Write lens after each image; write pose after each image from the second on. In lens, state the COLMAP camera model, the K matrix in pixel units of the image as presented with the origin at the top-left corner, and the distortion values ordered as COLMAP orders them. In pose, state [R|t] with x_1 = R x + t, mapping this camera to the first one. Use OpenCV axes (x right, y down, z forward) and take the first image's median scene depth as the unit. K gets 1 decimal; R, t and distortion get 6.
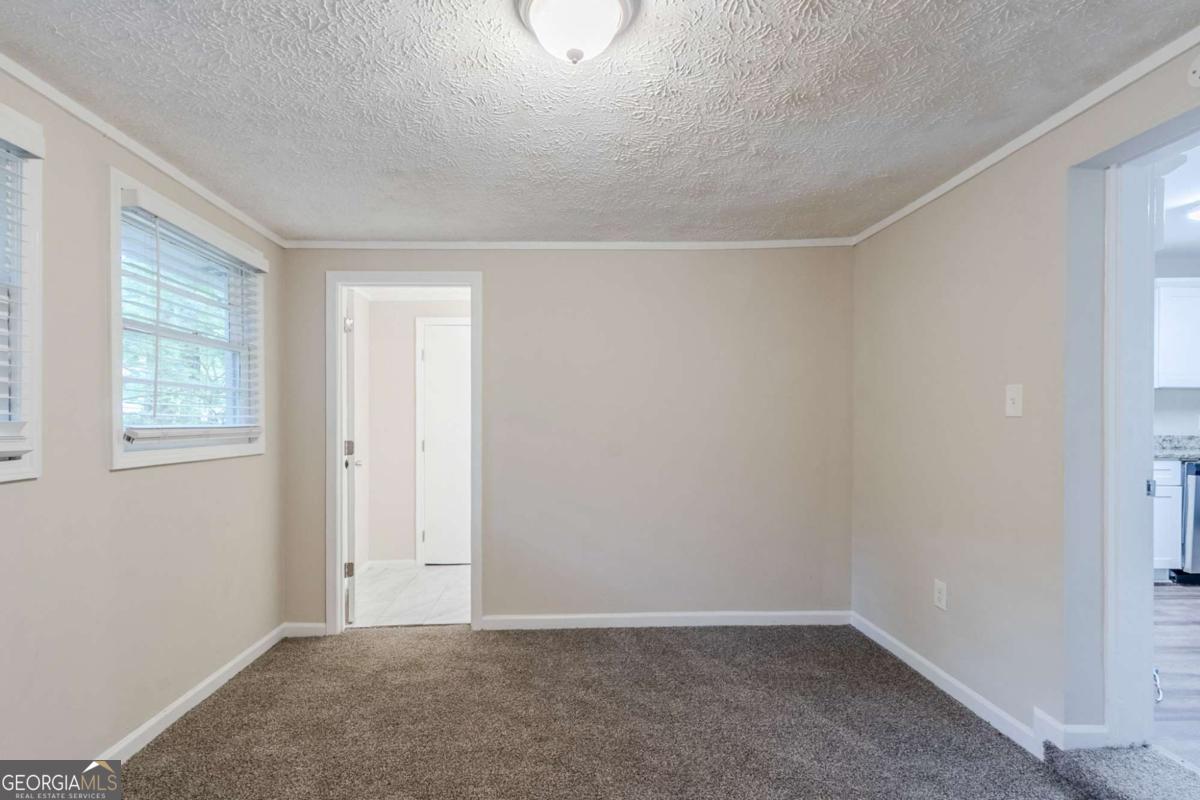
lens RADIAL K [[566.0, 0, 570.6], [0, 566.0, 416.0], [0, 0, 1]] dist [-0.000149, -0.000238]
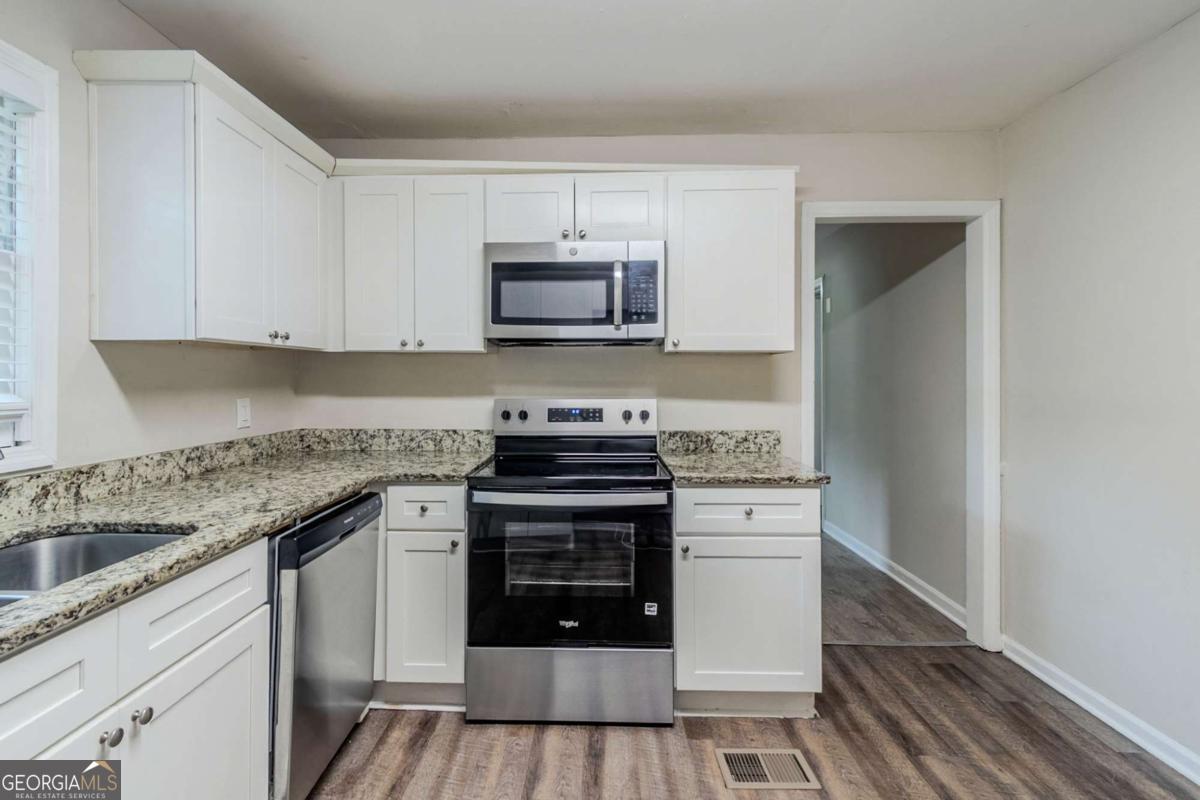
lens RADIAL K [[566.4, 0, 578.8], [0, 566.4, 375.5], [0, 0, 1]] dist [0.000069, -0.000085]
pose [[0.051924, 0.000446, 0.998651, 0.688354], [0.002462, 0.999997, -0.000574, -0.024095], [-0.998648, 0.002489, 0.051923, 0.743798]]
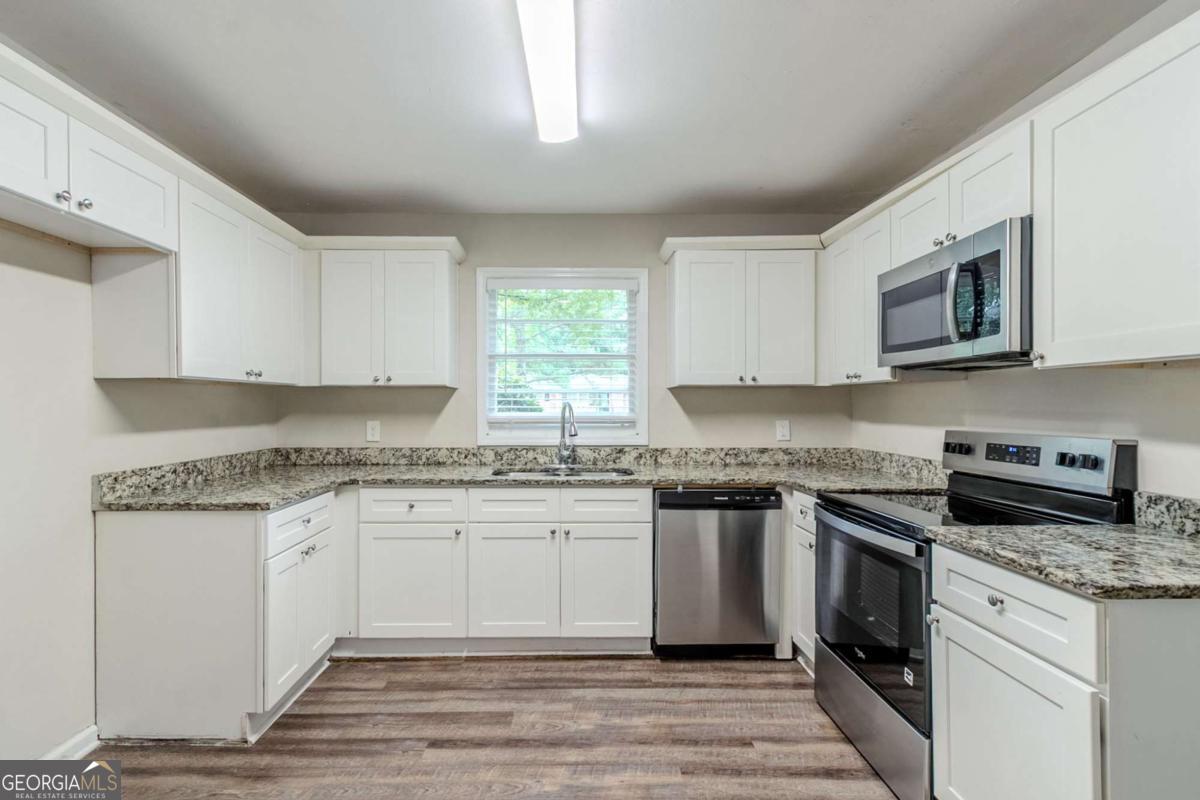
lens RADIAL K [[561.6, 0, 579.0], [0, 561.6, 408.3], [0, 0, 1]] dist [0.000689, 0.000230]
pose [[0.999967, -0.002180, -0.007873, 0.950378], [0.002177, 0.999998, -0.000288, -0.020824], [0.007874, 0.000271, 0.999969, 0.273210]]
